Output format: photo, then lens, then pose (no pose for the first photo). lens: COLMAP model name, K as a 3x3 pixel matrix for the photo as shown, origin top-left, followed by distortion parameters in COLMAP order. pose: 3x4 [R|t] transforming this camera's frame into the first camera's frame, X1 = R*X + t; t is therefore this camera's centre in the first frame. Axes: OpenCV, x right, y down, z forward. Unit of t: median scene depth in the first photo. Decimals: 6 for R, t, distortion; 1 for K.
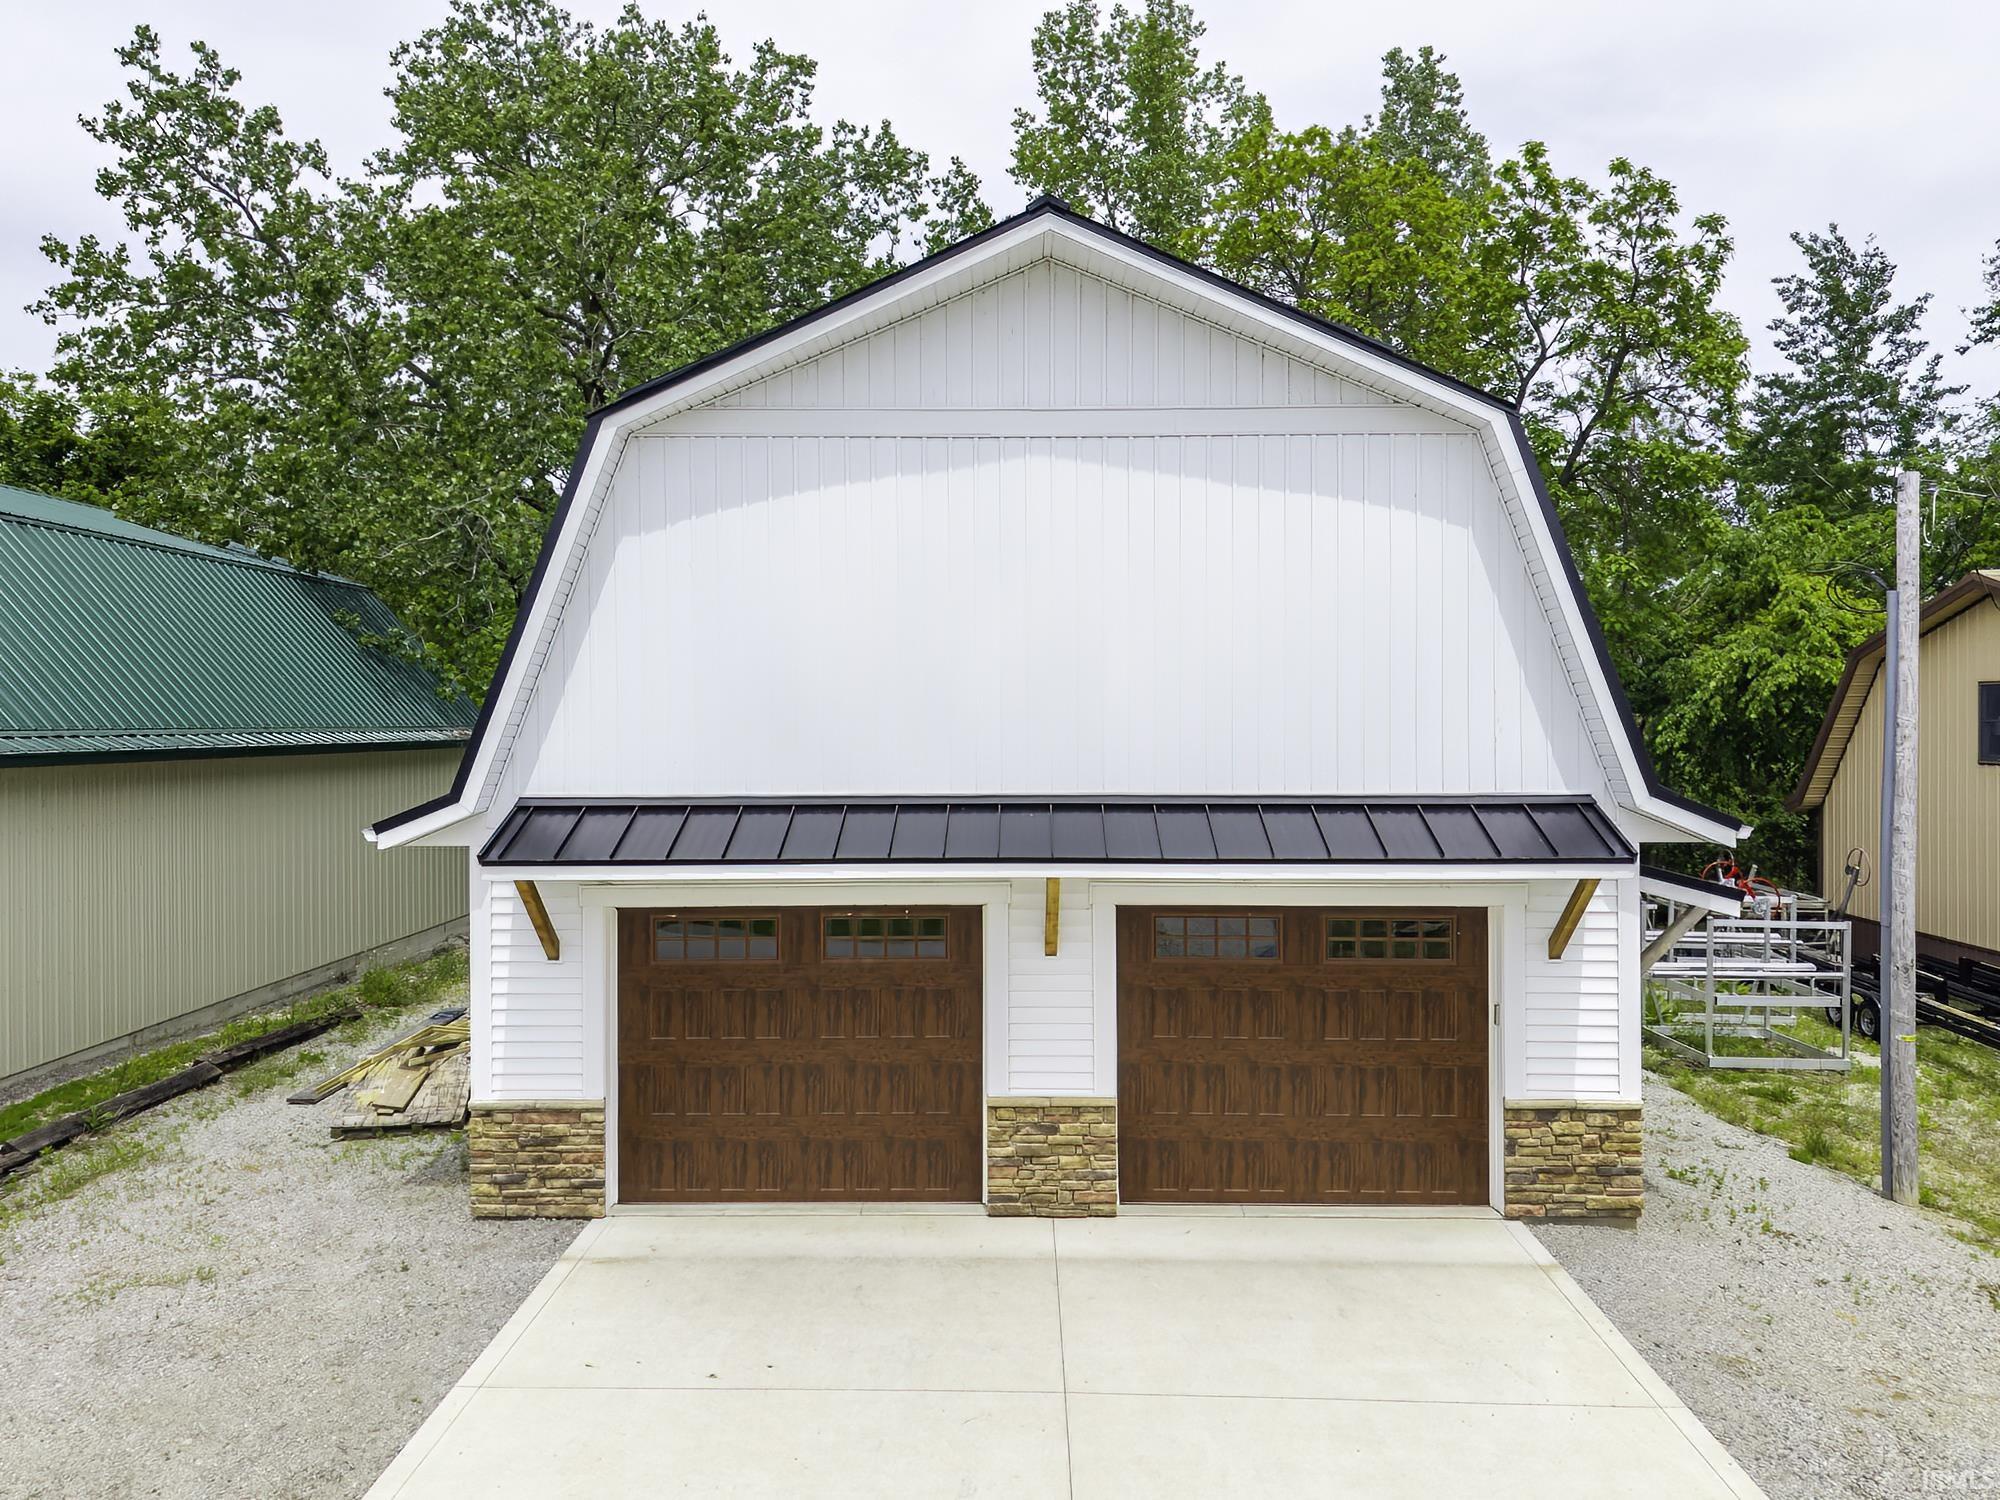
lens RADIAL K [[1365.4, 0, 981.6], [0, 1365.4, 758.1], [0, 0, 1]] dist [0.030533, -0.023987]
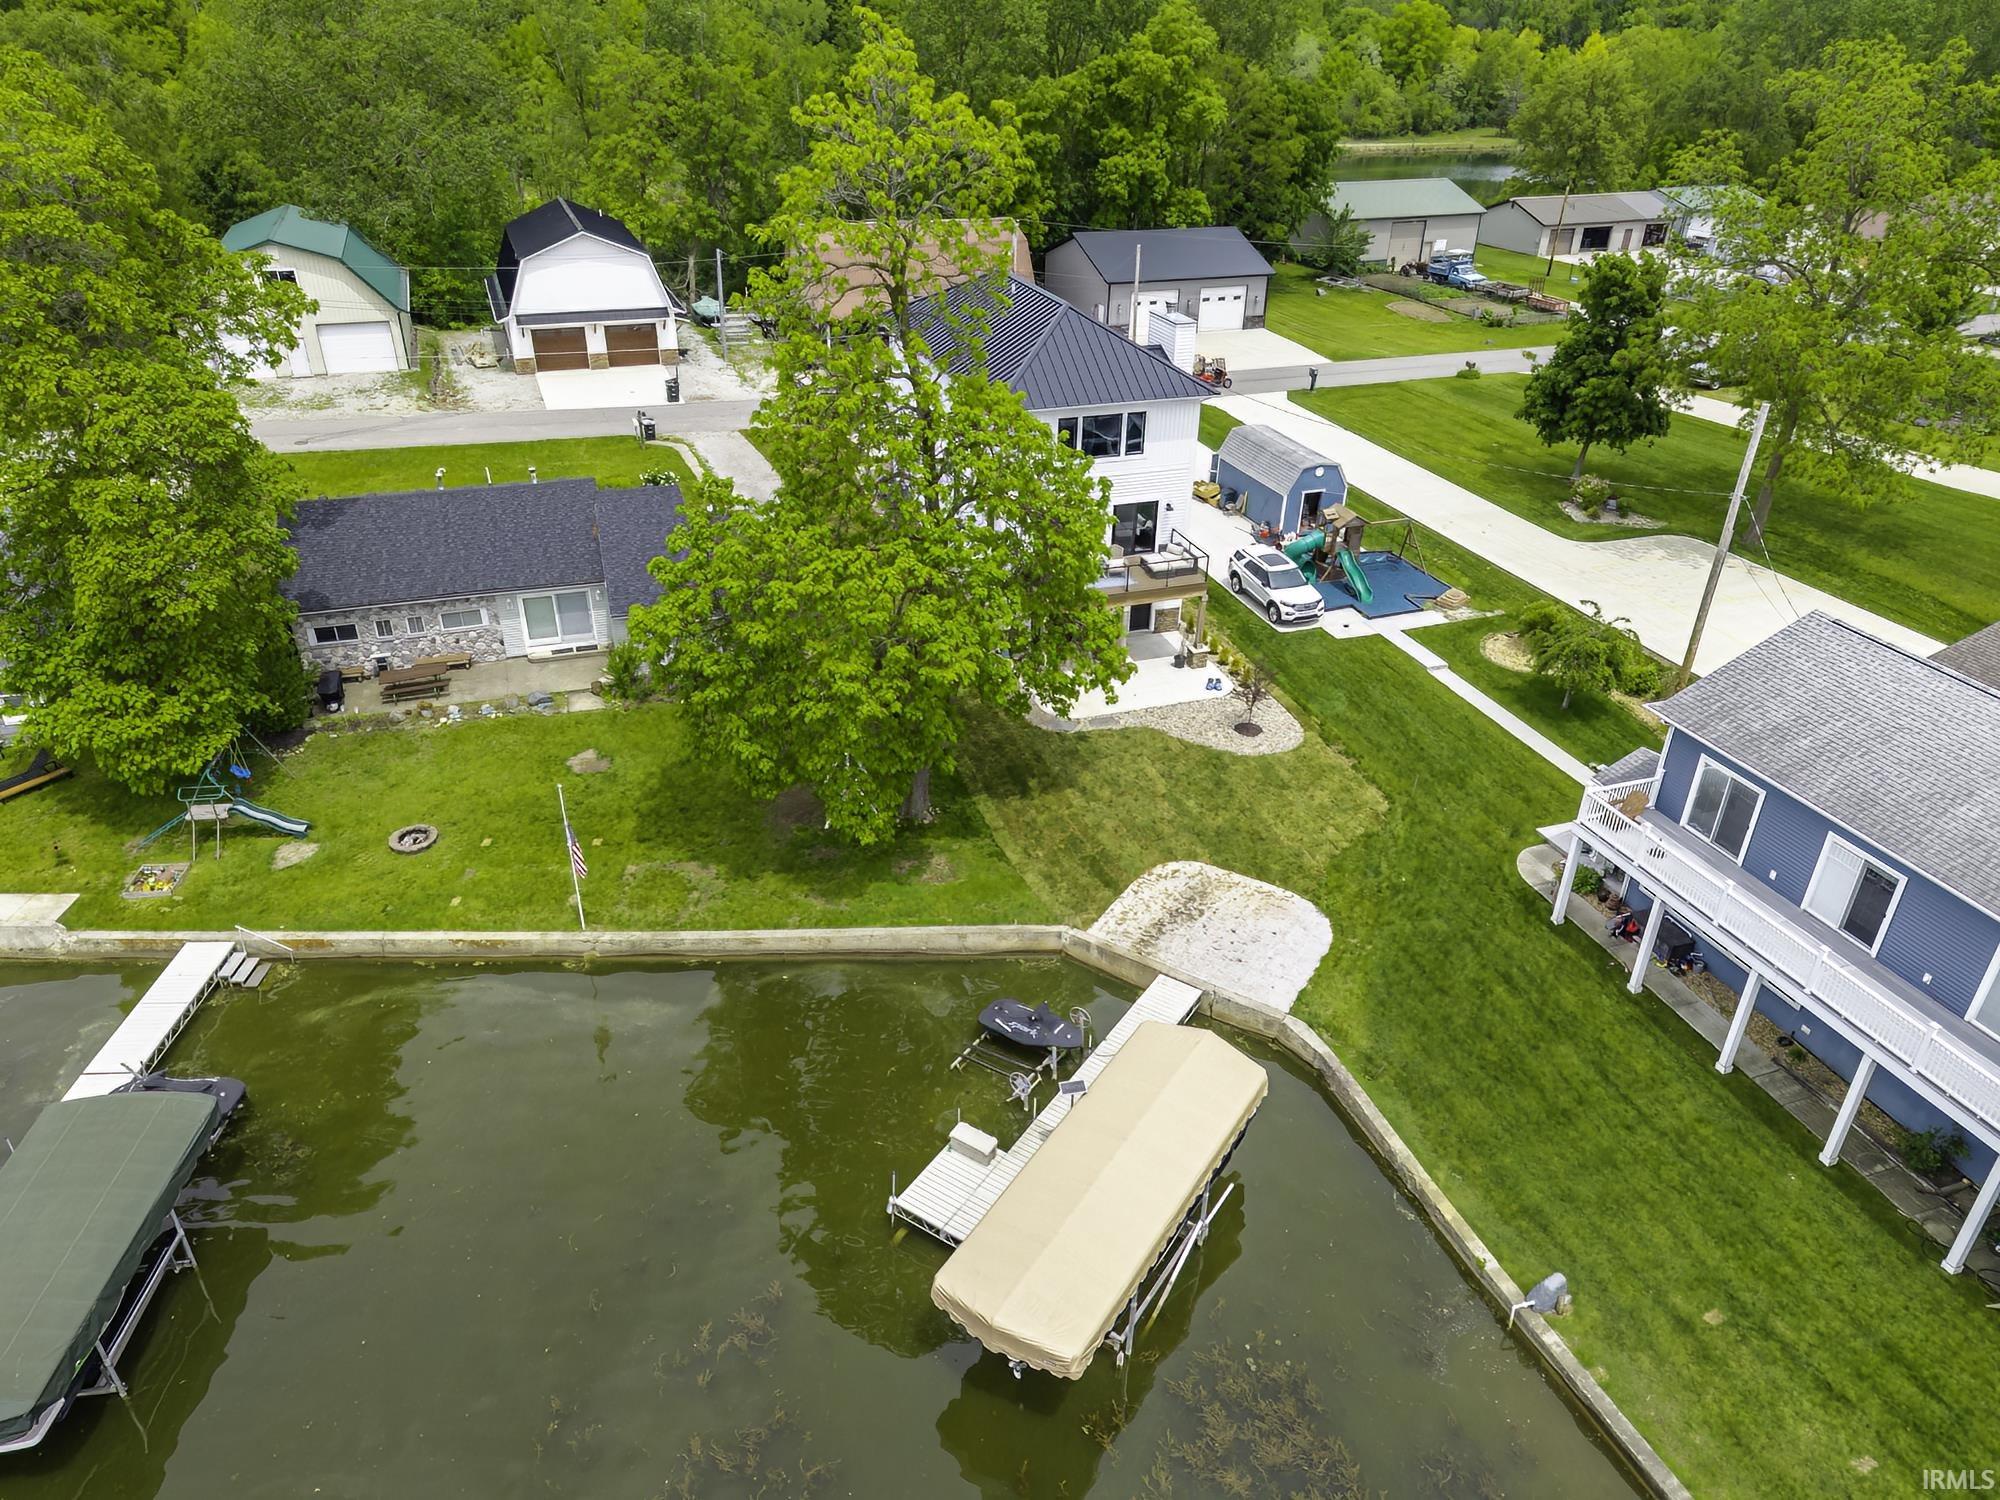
lens RADIAL K [[1365.4, 0, 1006.1], [0, 1365.4, 751.8], [0, 0, 1]] dist [0.030533, -0.023987]
pose [[0.933593, -0.158464, 0.321392, -0.612086], [-0.018613, 0.874250, 0.485120, -1.500527], [-0.357851, -0.458886, 0.813244, -6.798249]]
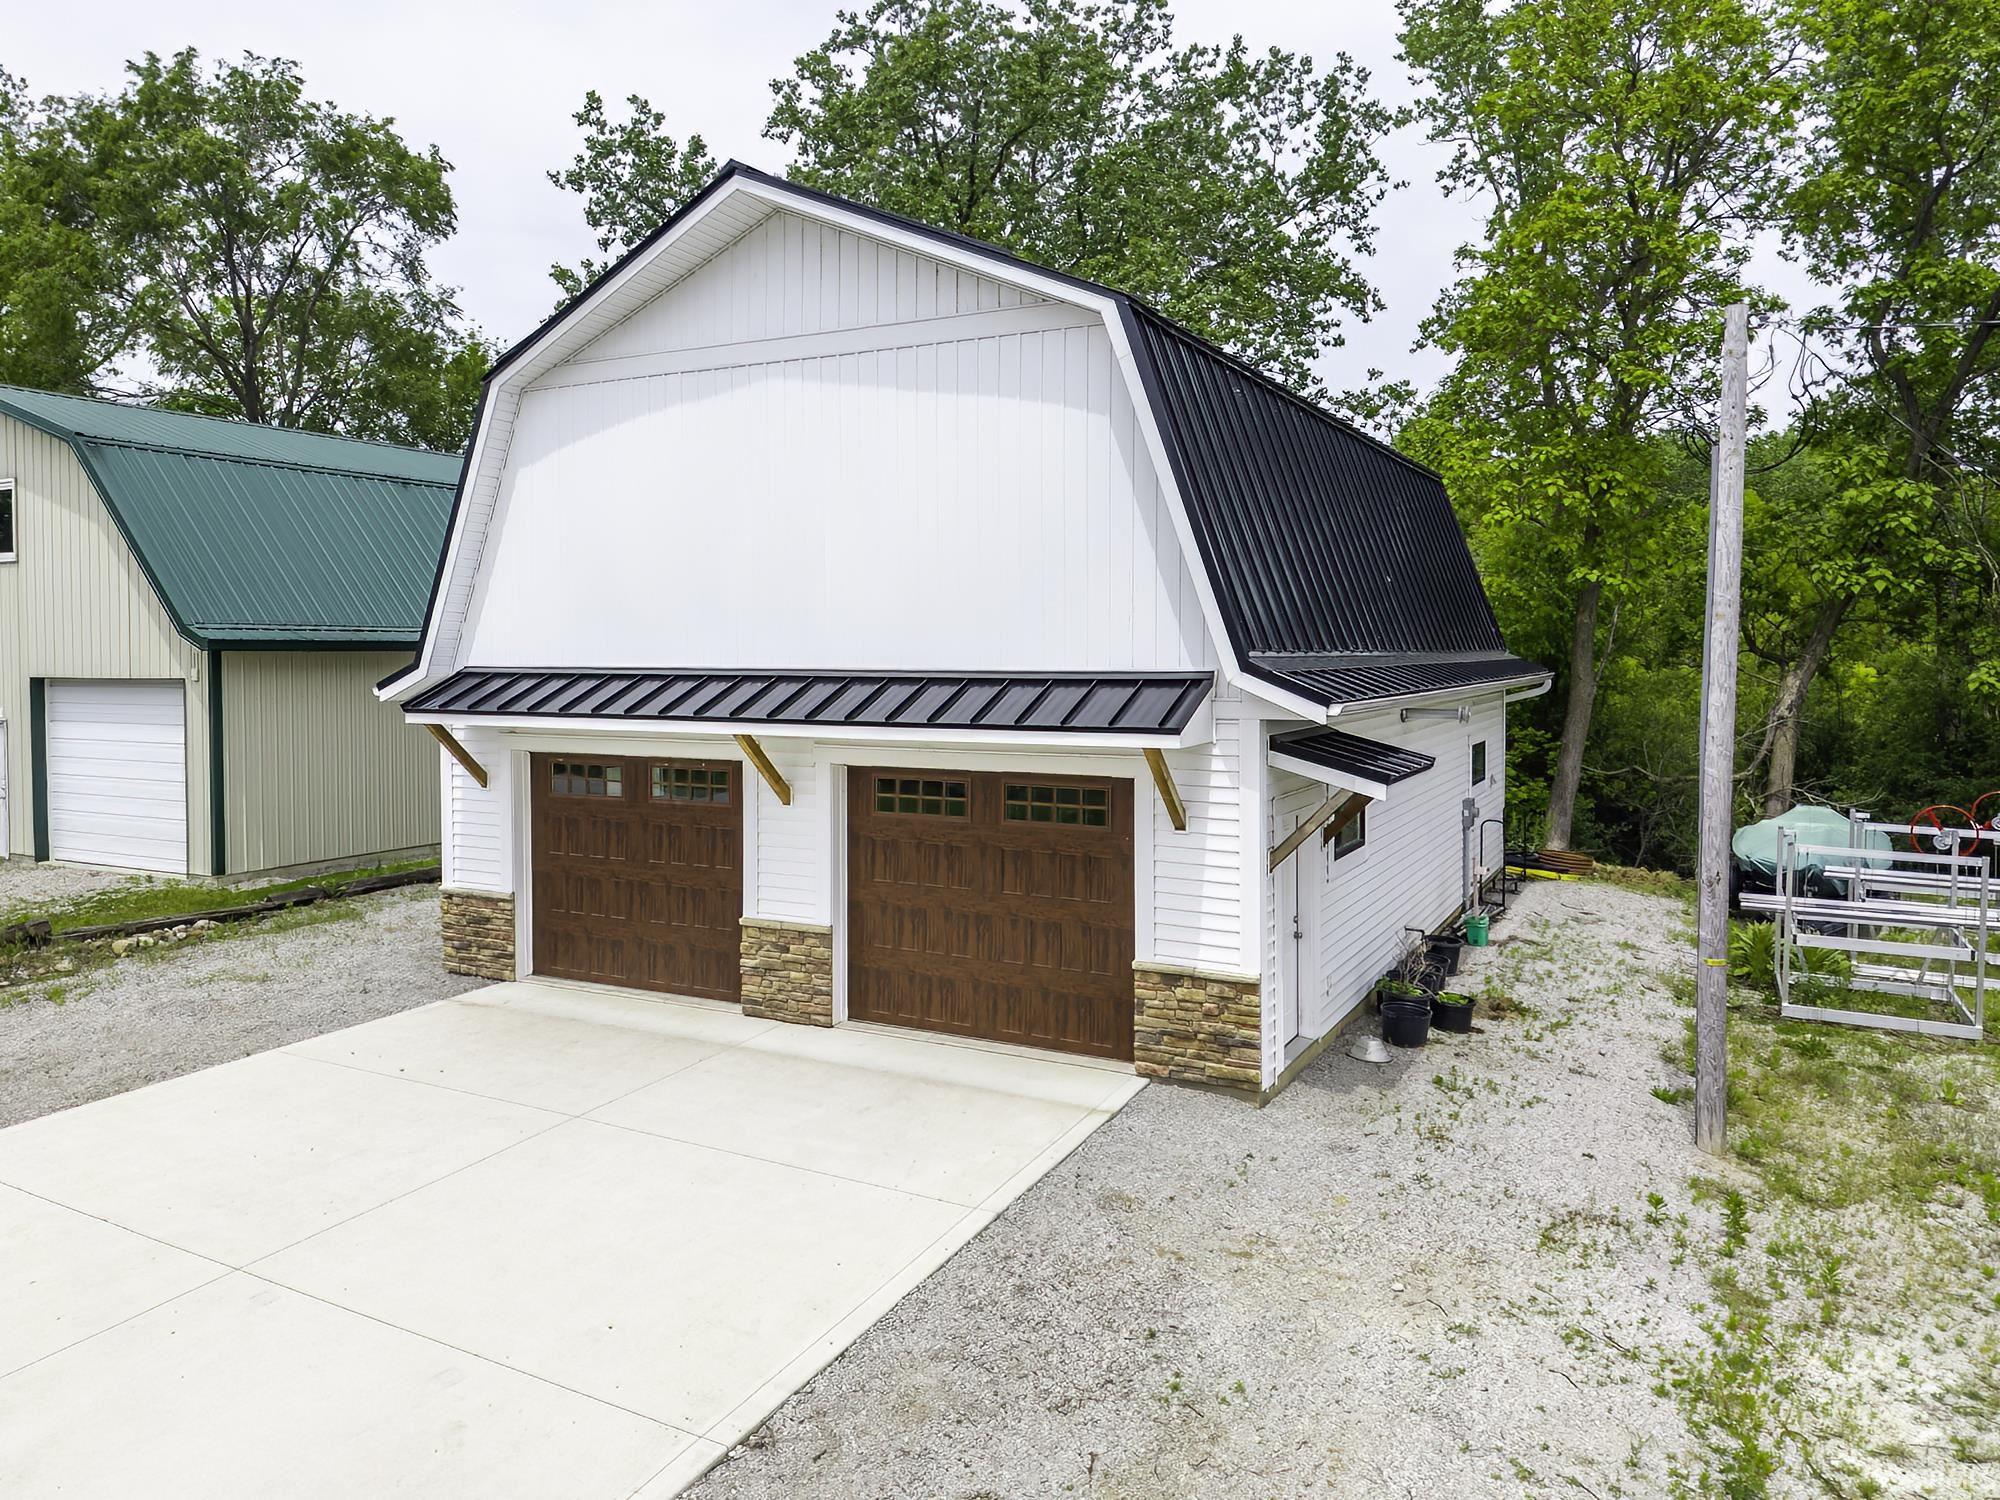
lens RADIAL K [[1365.4, 0, 996.3], [0, 1365.4, 733.1], [0, 0, 1]] dist [0.030533, -0.023987]
pose [[0.889979, 0.027875, -0.455149, 0.746001], [-0.013017, 0.999276, 0.035746, 0.038805], [0.455816, -0.025889, 0.889697, 0.030084]]
